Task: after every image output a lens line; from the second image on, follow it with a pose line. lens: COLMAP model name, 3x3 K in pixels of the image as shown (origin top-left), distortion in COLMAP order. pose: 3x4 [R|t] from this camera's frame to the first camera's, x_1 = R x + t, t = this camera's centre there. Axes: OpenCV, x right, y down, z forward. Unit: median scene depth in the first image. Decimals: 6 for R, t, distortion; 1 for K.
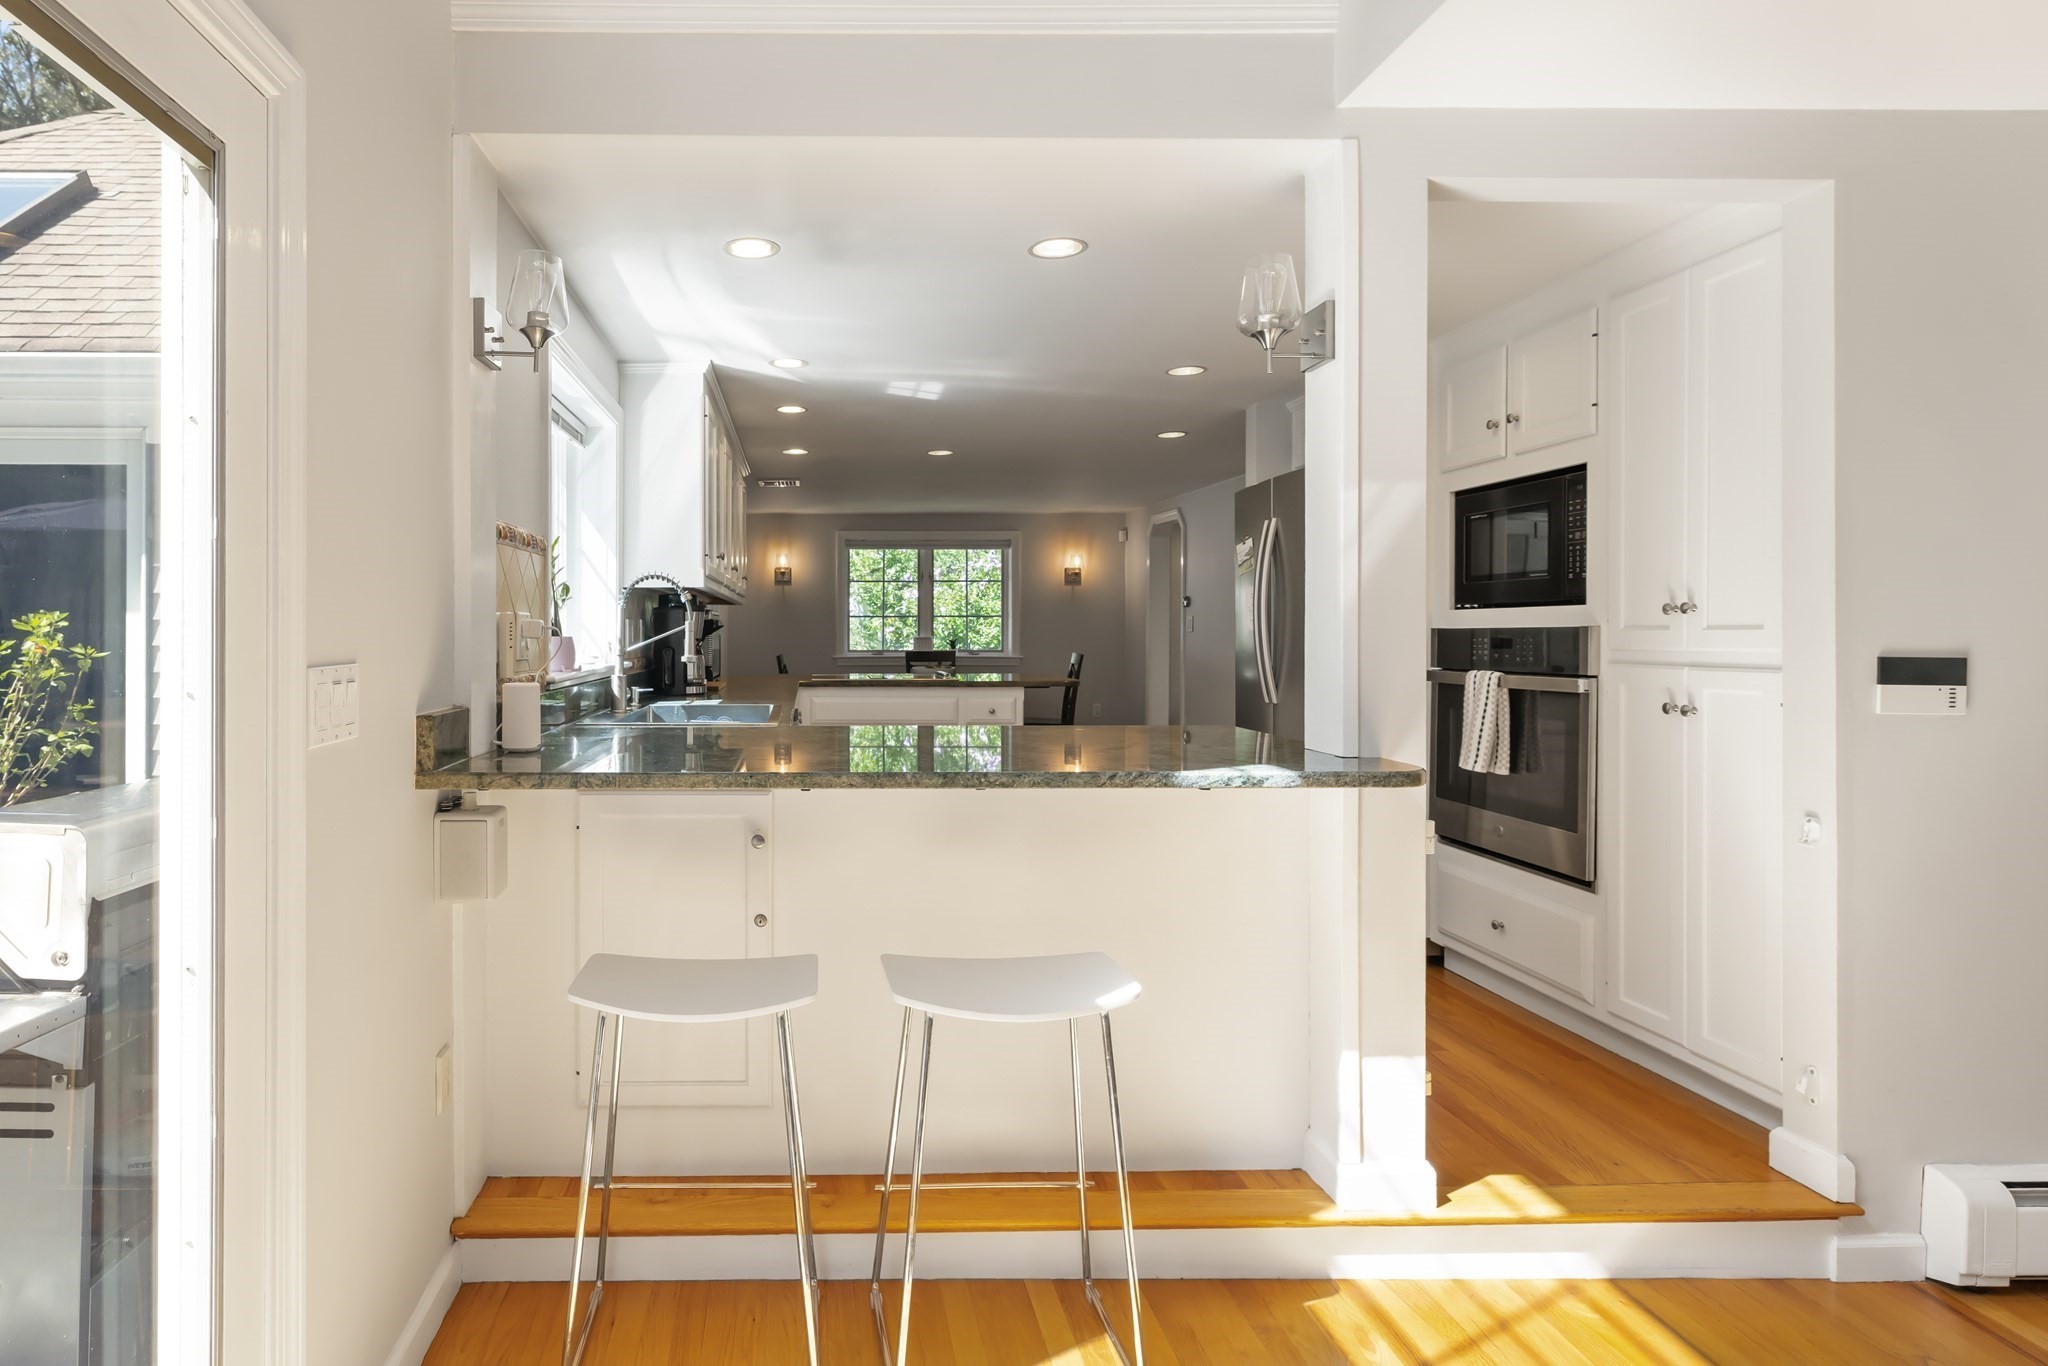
lens RADIAL K [[1101.7, 0, 848.6], [0, 1101.7, 619.7], [0, 0, 1]] dist [-0.023115, 0.000076]
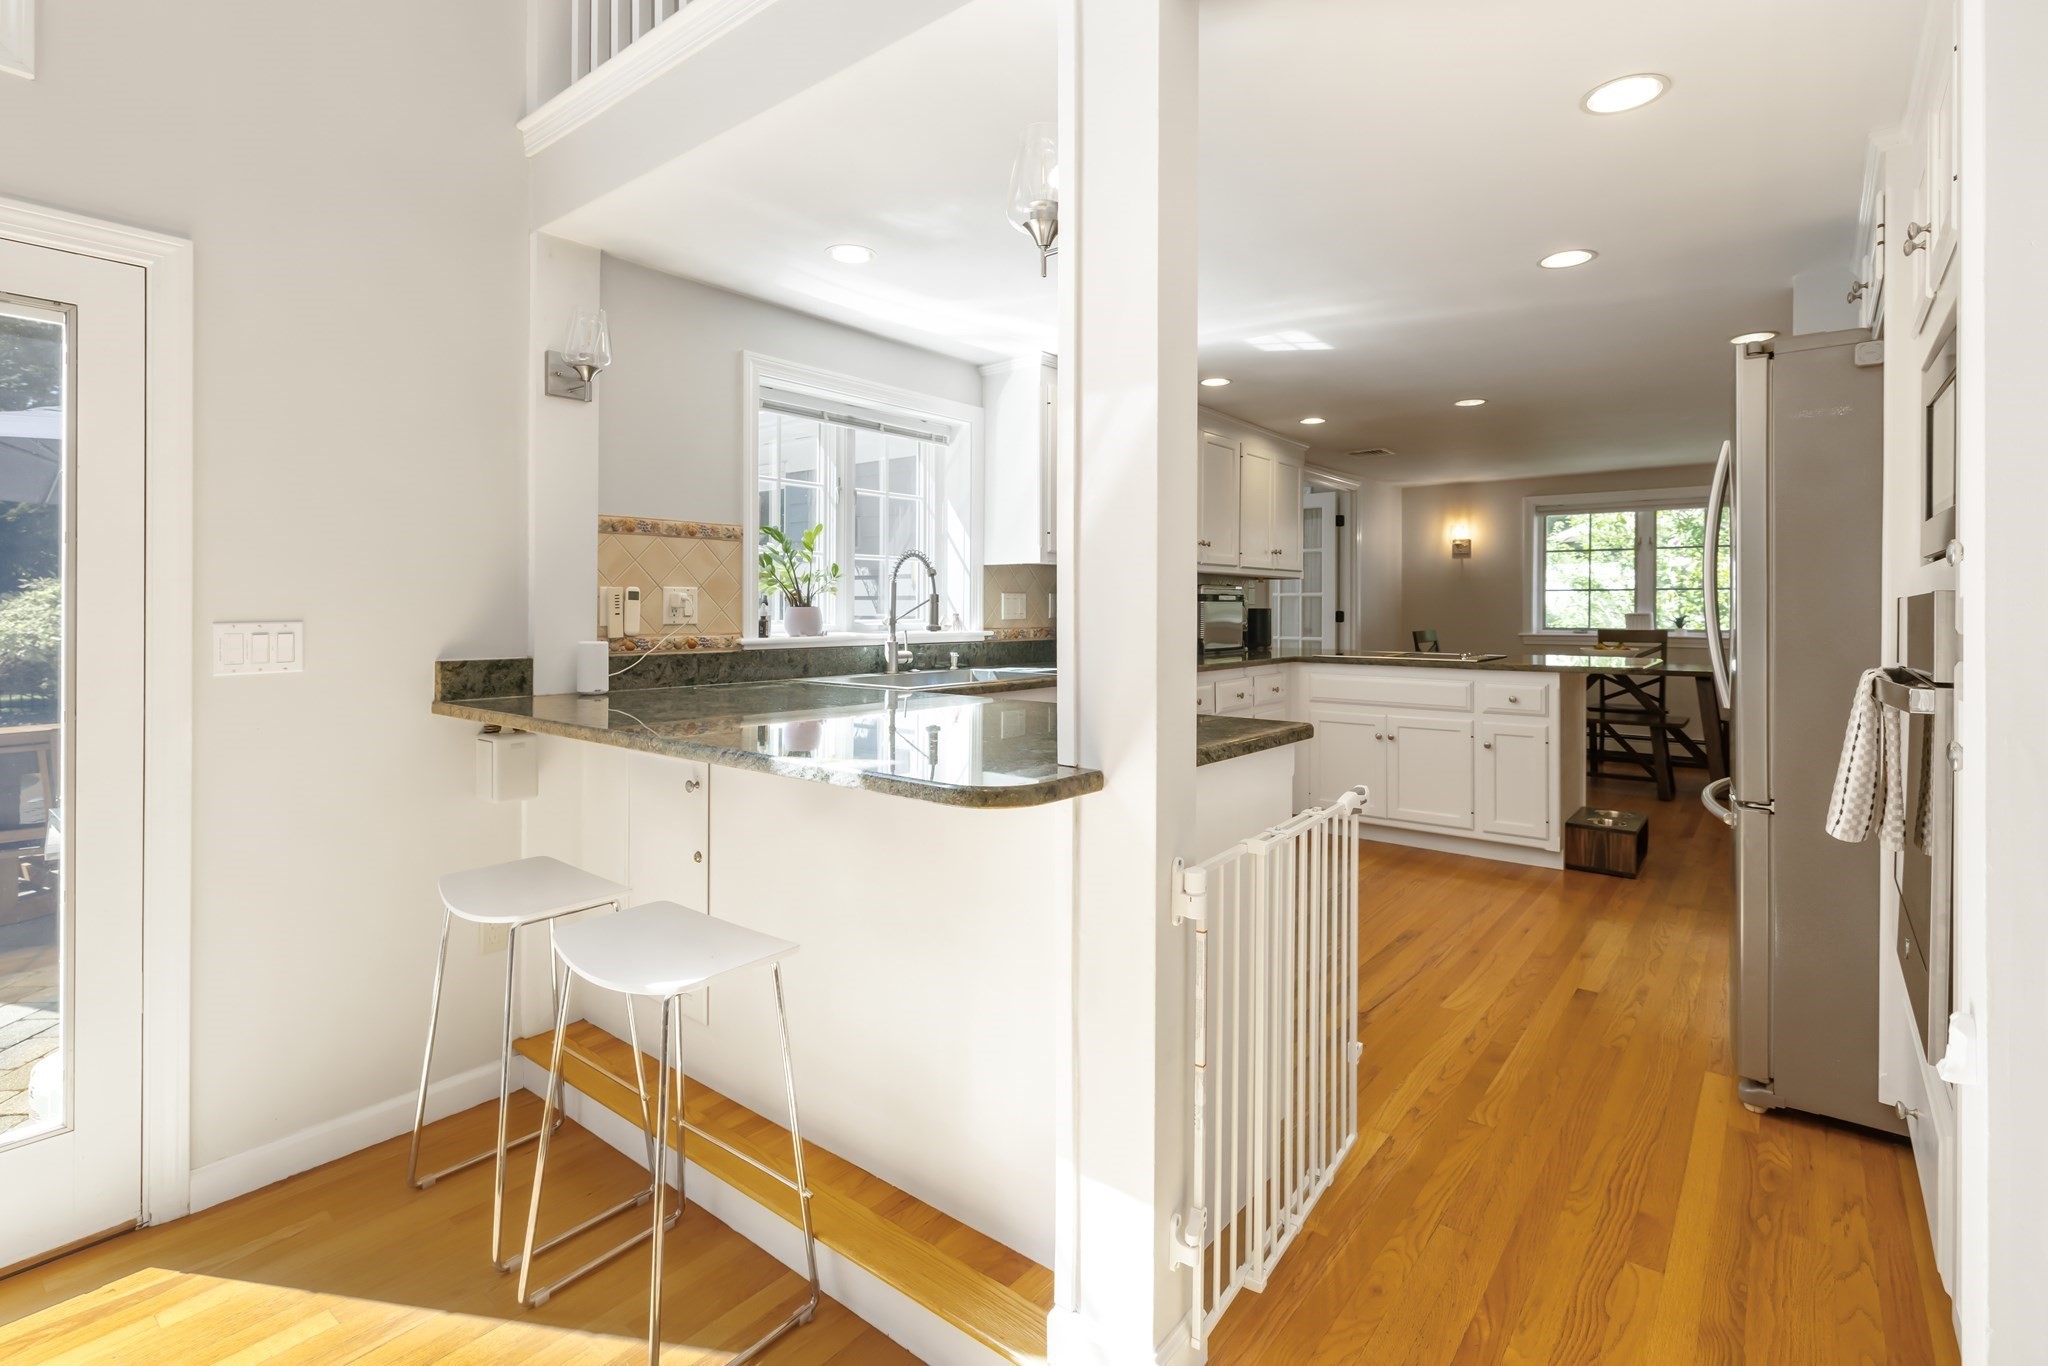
lens RADIAL K [[984.6, 0, 1026.2], [0, 984.6, 601.9], [0, 0, 1]] dist [-0.006255, -0.000427]
pose [[0.757996, -0.000290, -0.652259, 0.507197], [0.003759, 0.999985, 0.003924, 0.004932], [0.652248, -0.005427, 0.757986, 0.271668]]
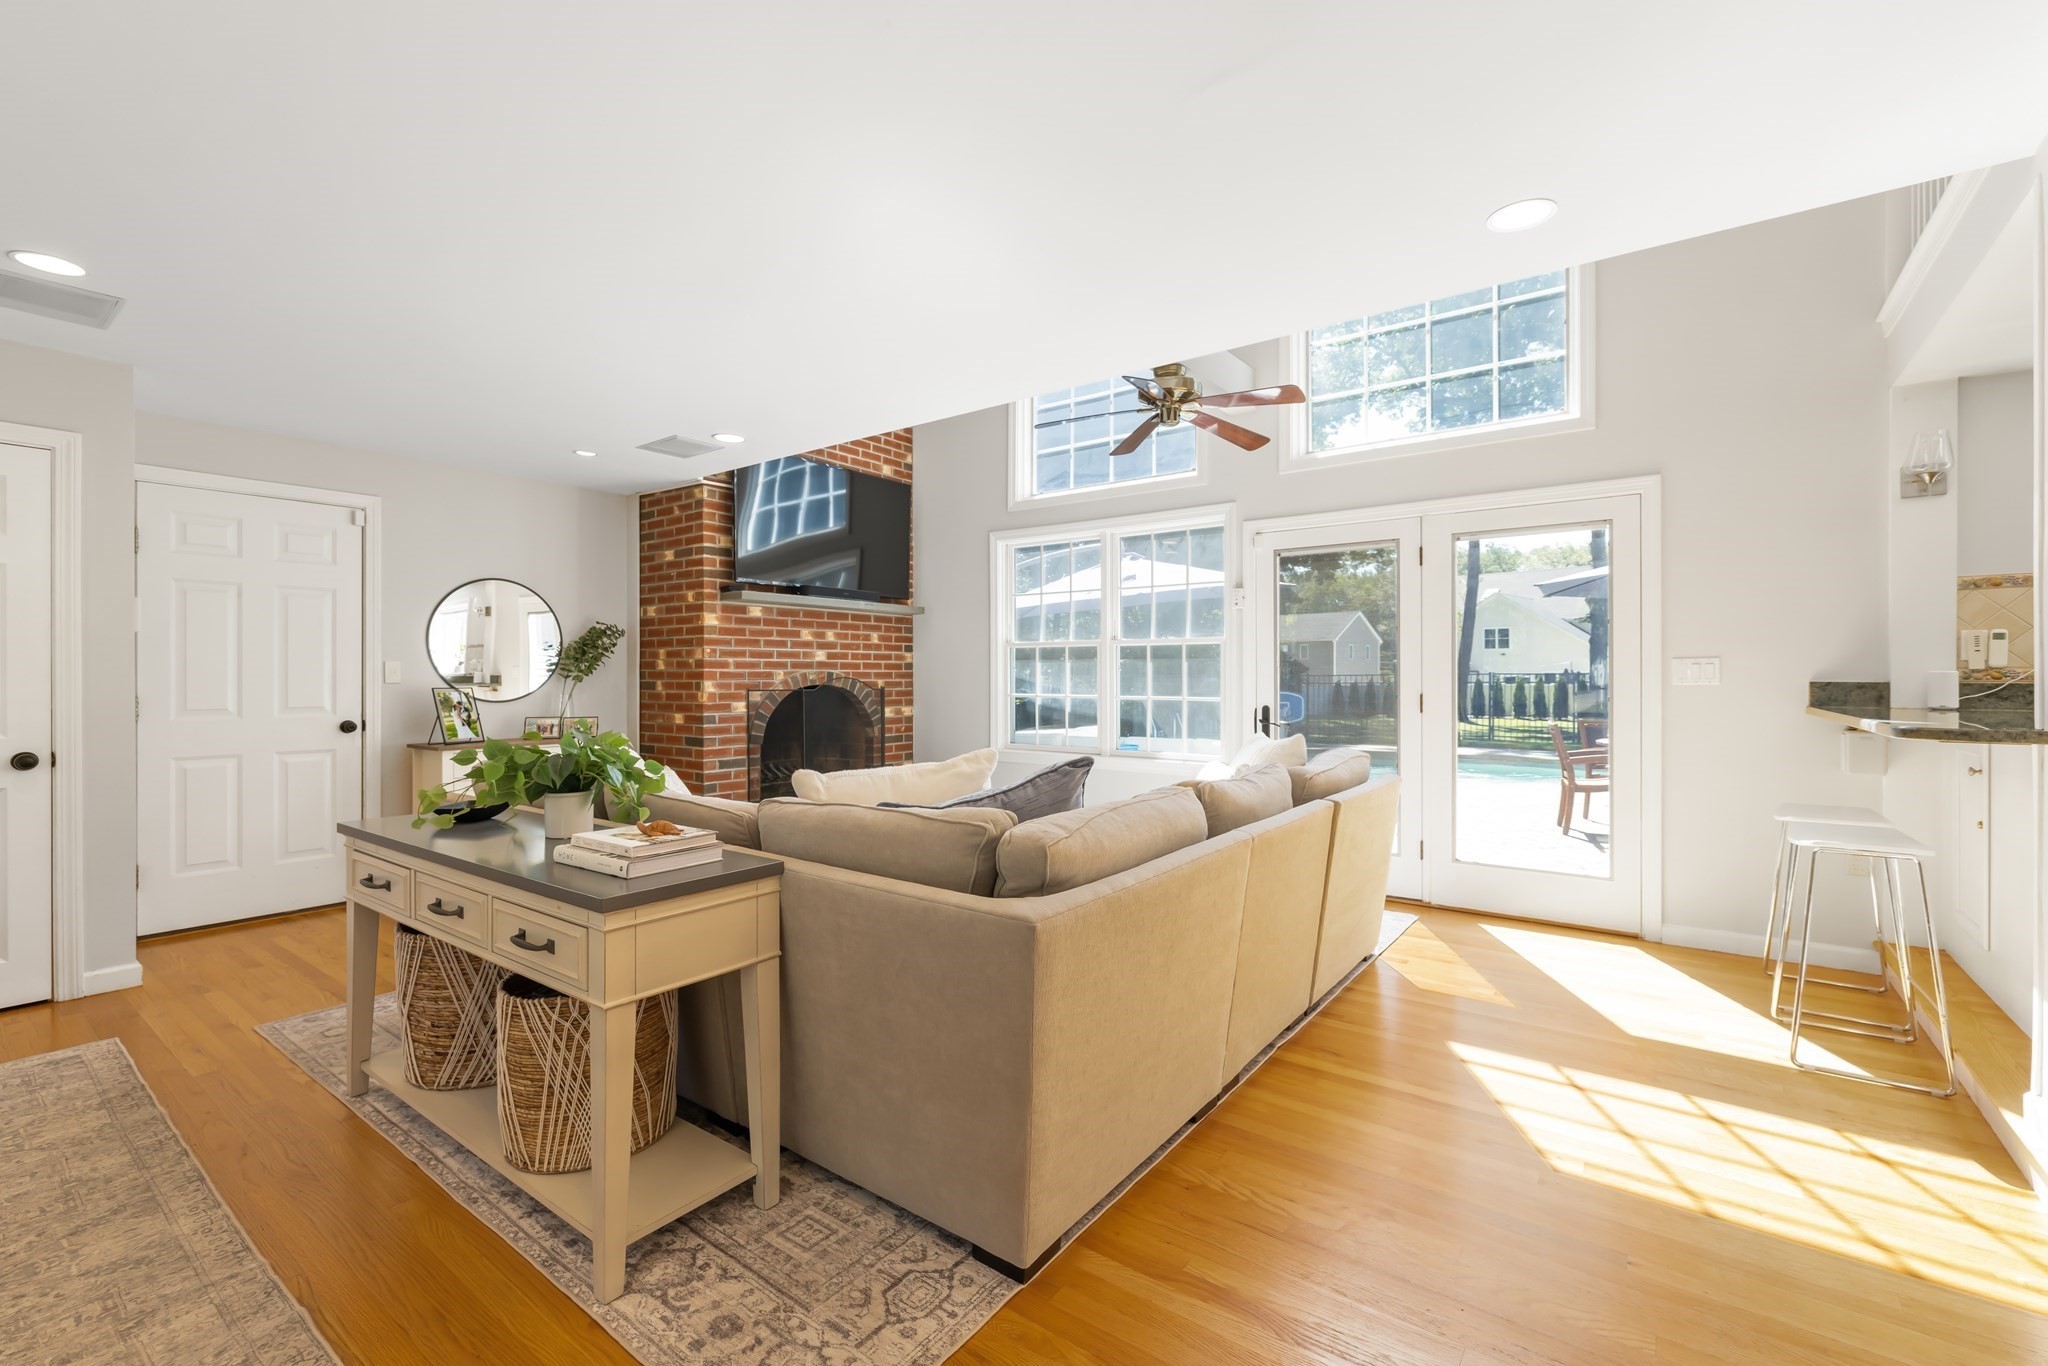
lens RADIAL K [[866.6, 0, 1029.8], [0, 866.6, 677.7], [0, 0, 1]] dist [-0.002122, 0.000603]
pose [[-0.623121, -0.000900, -0.782125, 1.024322], [0.008214, 0.999937, -0.007695, 0.040253], [0.782083, -0.011219, -0.623074, 0.429829]]
